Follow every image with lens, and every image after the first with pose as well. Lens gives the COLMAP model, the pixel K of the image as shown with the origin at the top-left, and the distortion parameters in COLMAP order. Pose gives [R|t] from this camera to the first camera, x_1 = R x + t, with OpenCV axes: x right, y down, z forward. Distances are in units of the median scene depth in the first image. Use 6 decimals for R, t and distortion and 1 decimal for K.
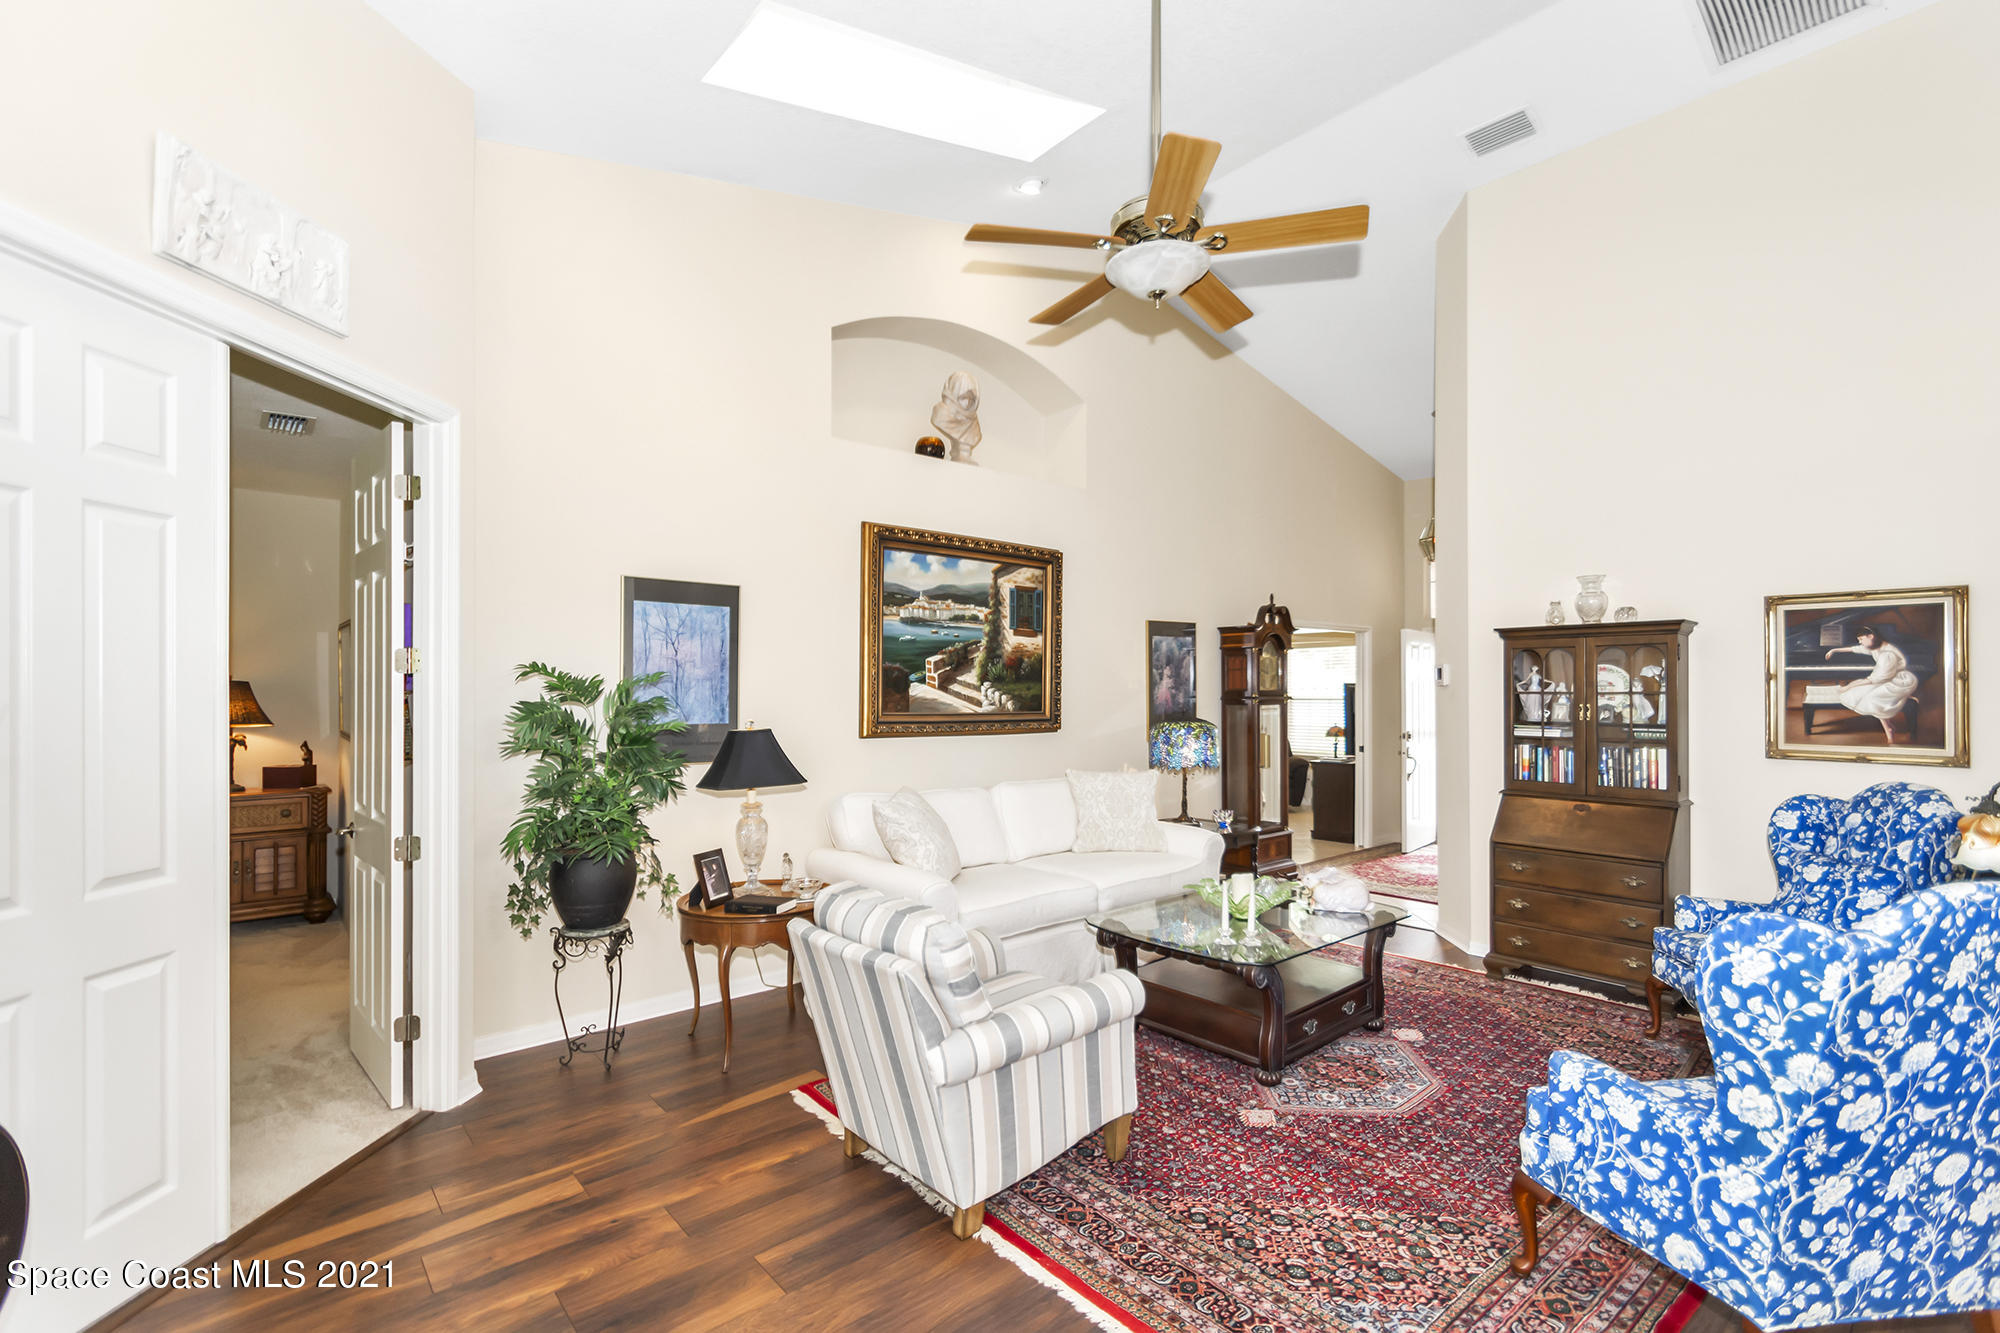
lens RADIAL K [[899.5, 0, 998.9], [0, 899.5, 684.9], [0, 0, 1]] dist [0.008170, -0.000425]
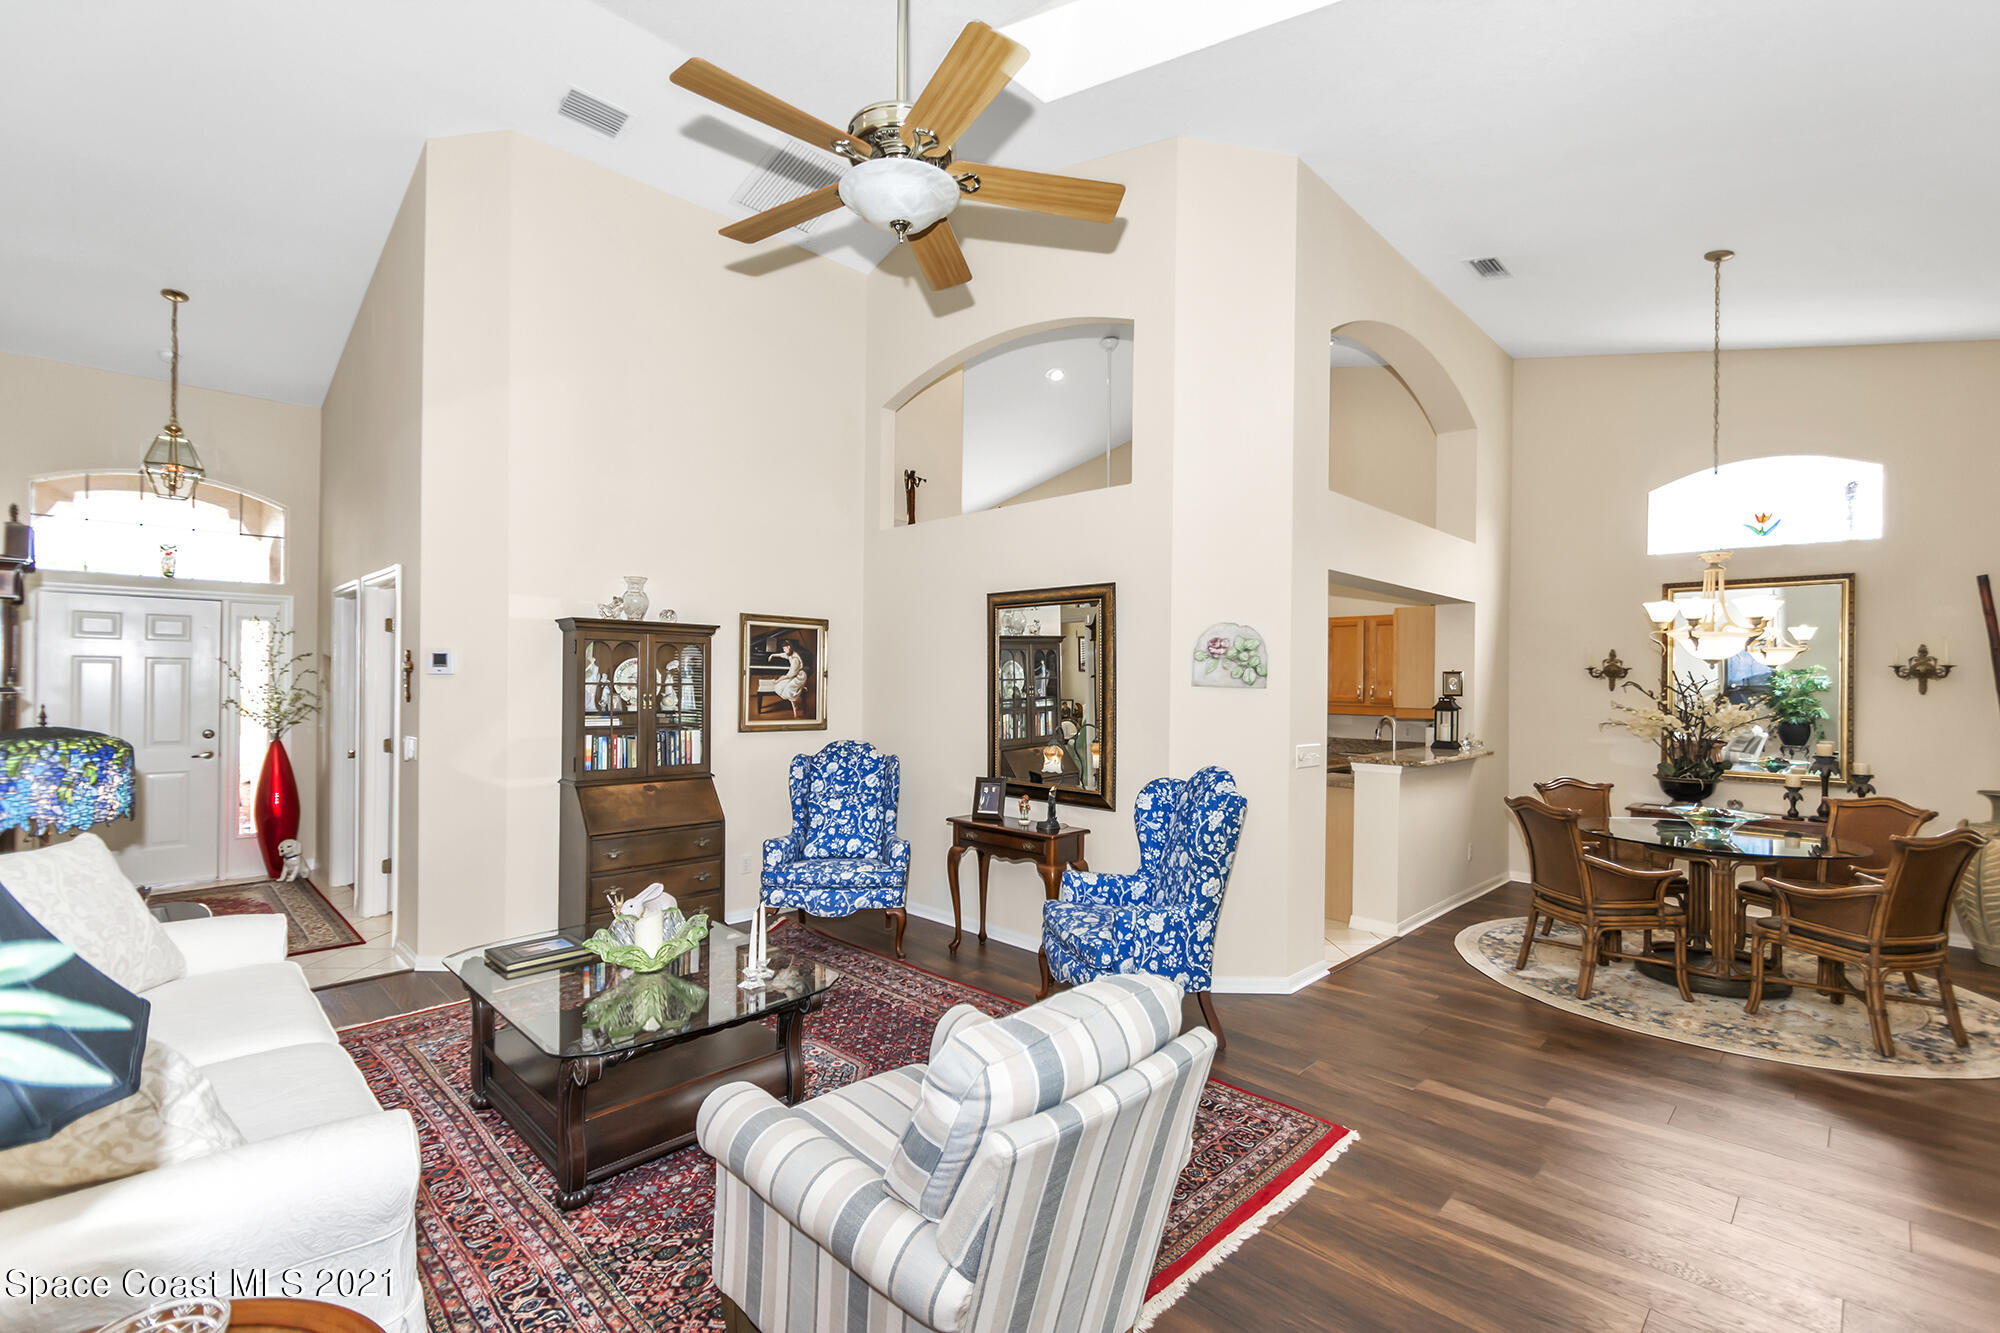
lens RADIAL K [[890.2, 0, 1001.2], [0, 890.2, 677.9], [0, 0, 1]] dist [0.001781, -0.000013]
pose [[-0.068834, 0.004579, 0.997618, -0.502879], [-0.015281, 0.999867, -0.005643, 0.000796], [-0.997511, -0.015633, -0.068755, 0.693807]]
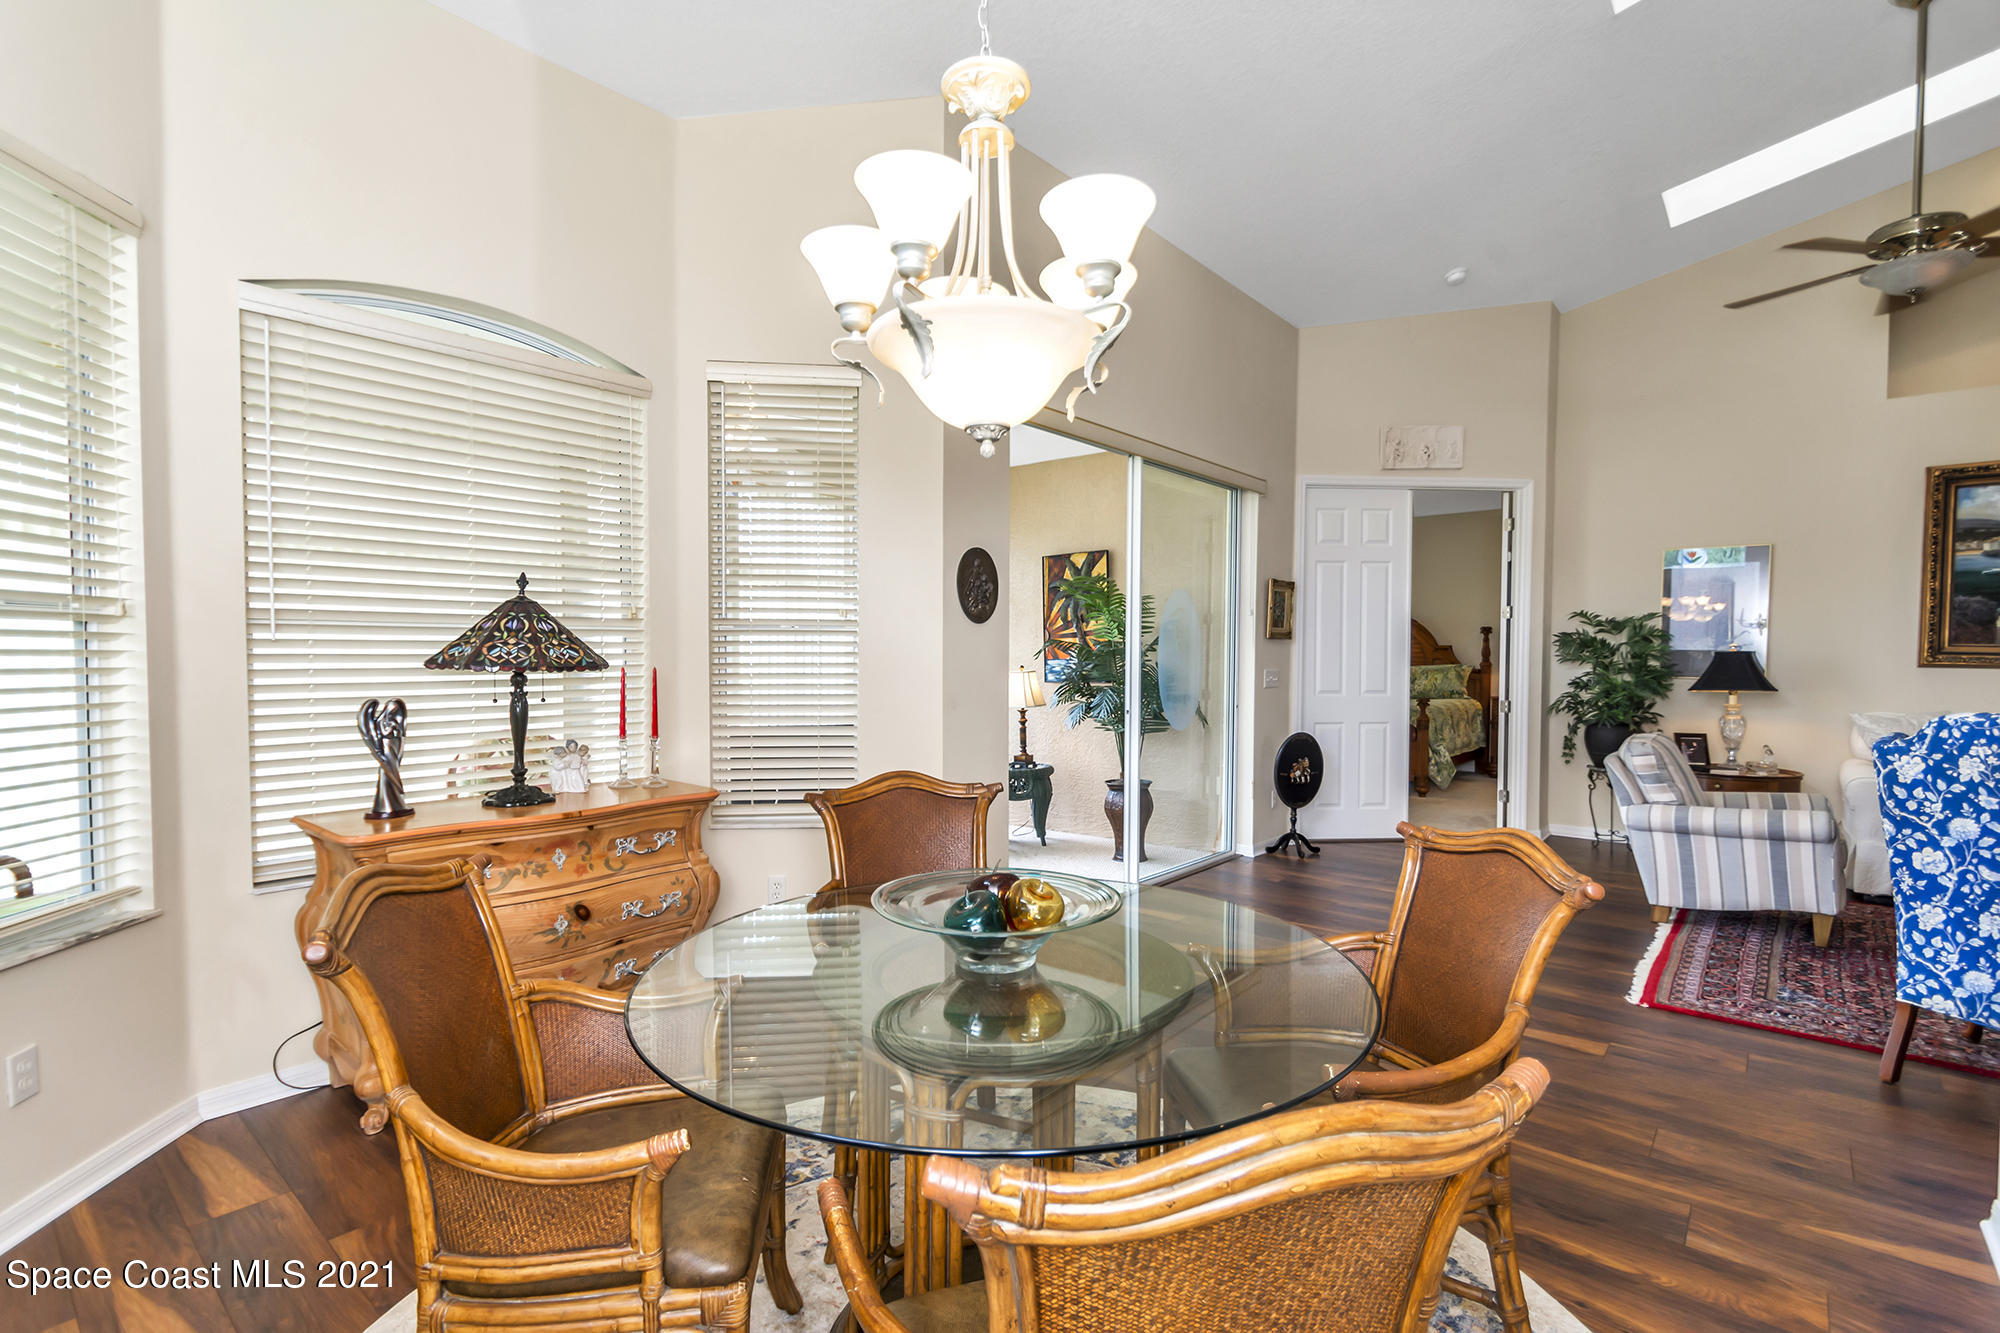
lens RADIAL K [[912.8, 0, 960.8], [0, 912.8, 674.3], [0, 0, 1]] dist [0.000443, -0.011667]
pose [[0.117661, 0.022686, -0.992795, 0.912481], [0.001775, 0.999733, 0.023055, 0.046692], [0.993052, -0.004475, 0.117589, -0.328751]]
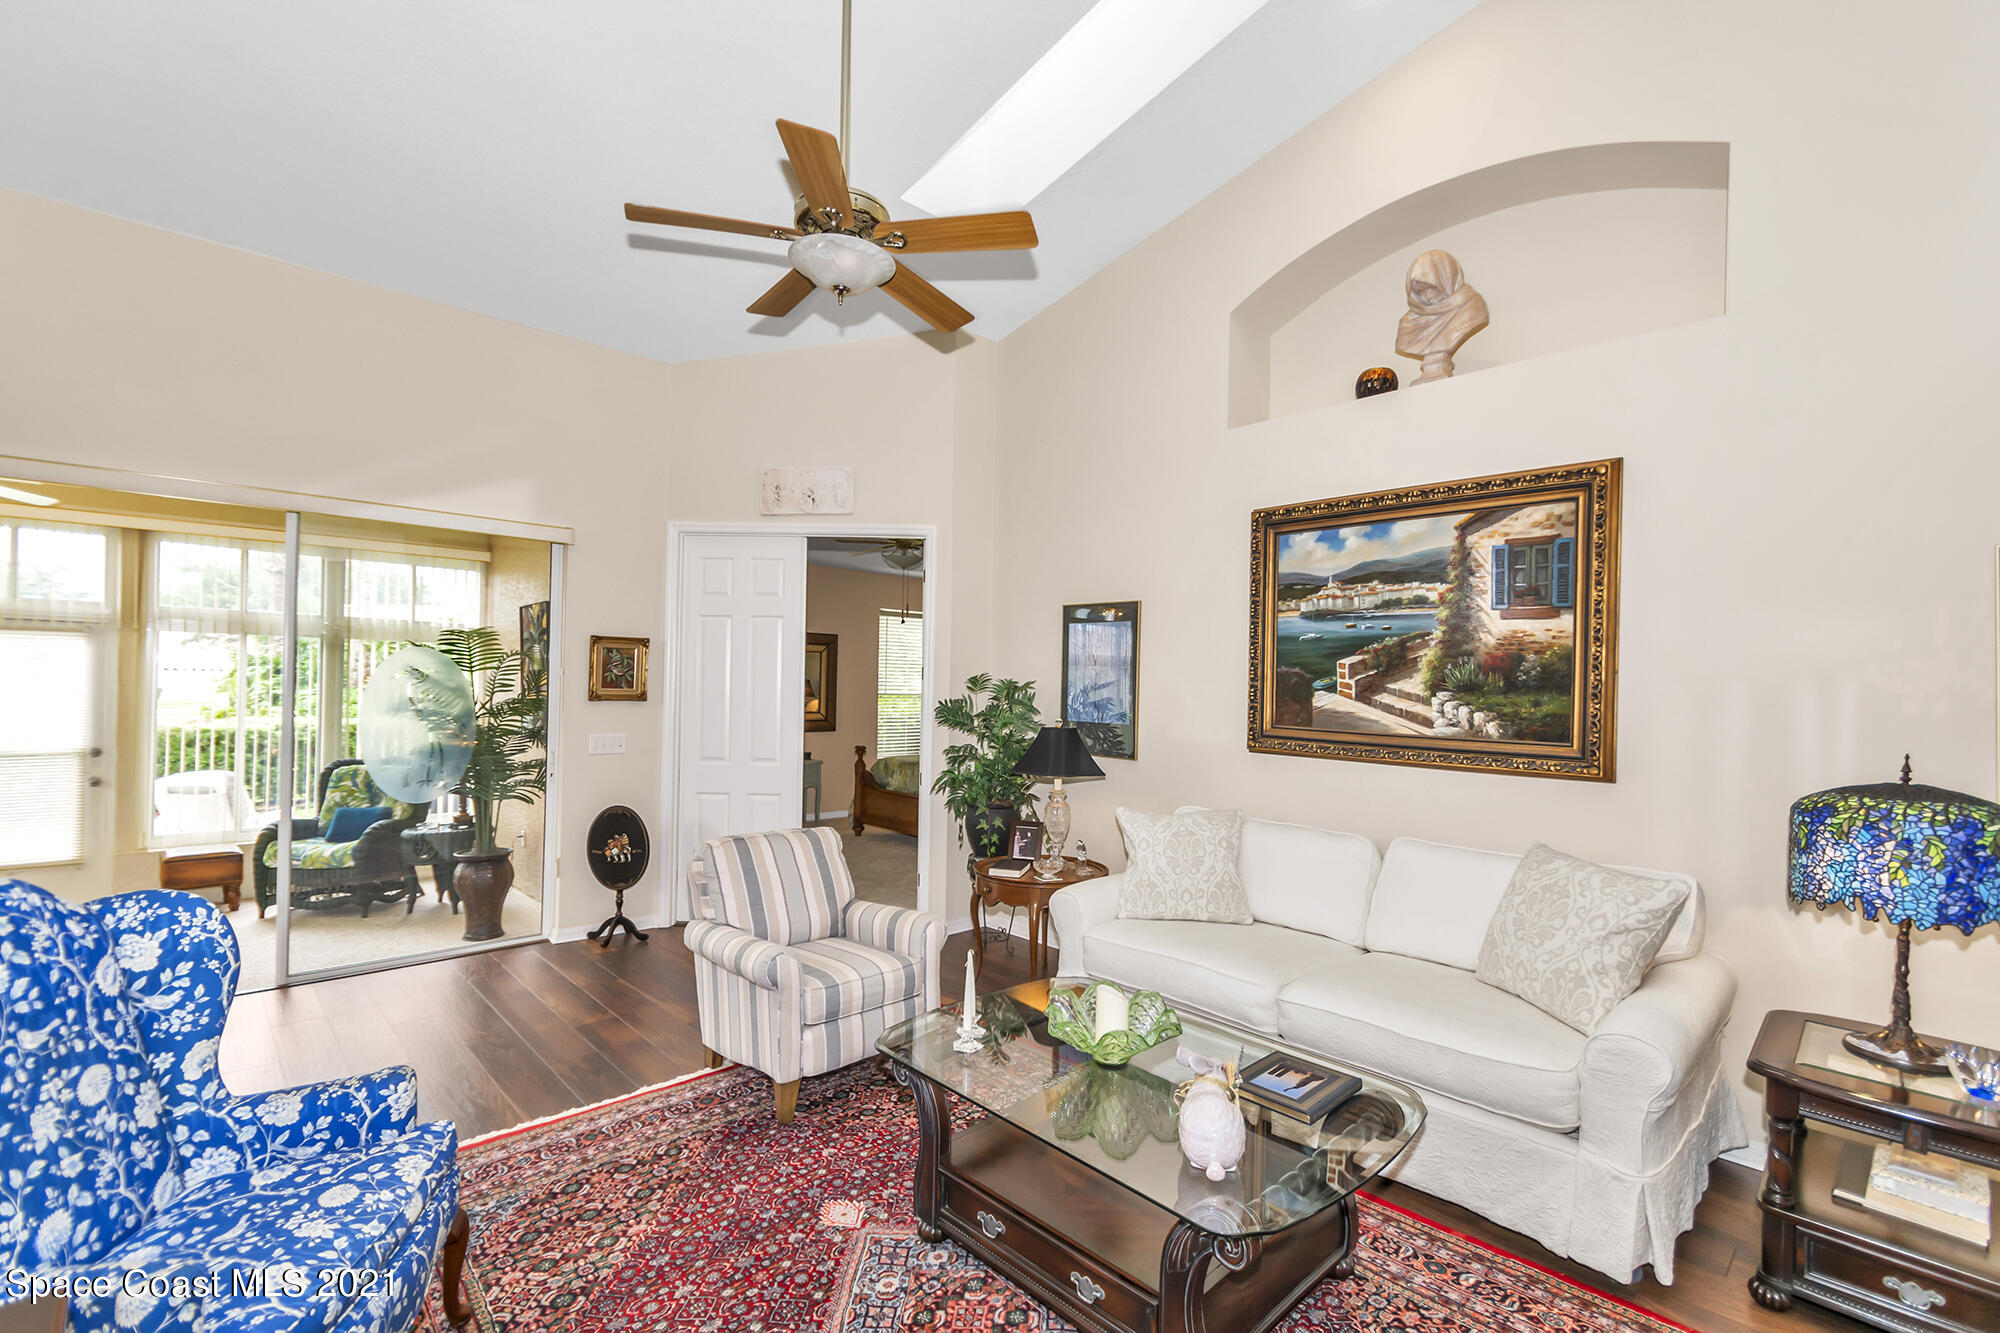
lens RADIAL K [[865.6, 0, 997.8], [0, 865.6, 683.4], [0, 0, 1]] dist [0.001933, 0.000022]
pose [[0.048218, 0.000753, -0.998837, 0.804572], [-0.013141, 0.999914, 0.000119, -0.006827], [0.998750, 0.013120, 0.048223, 0.810896]]
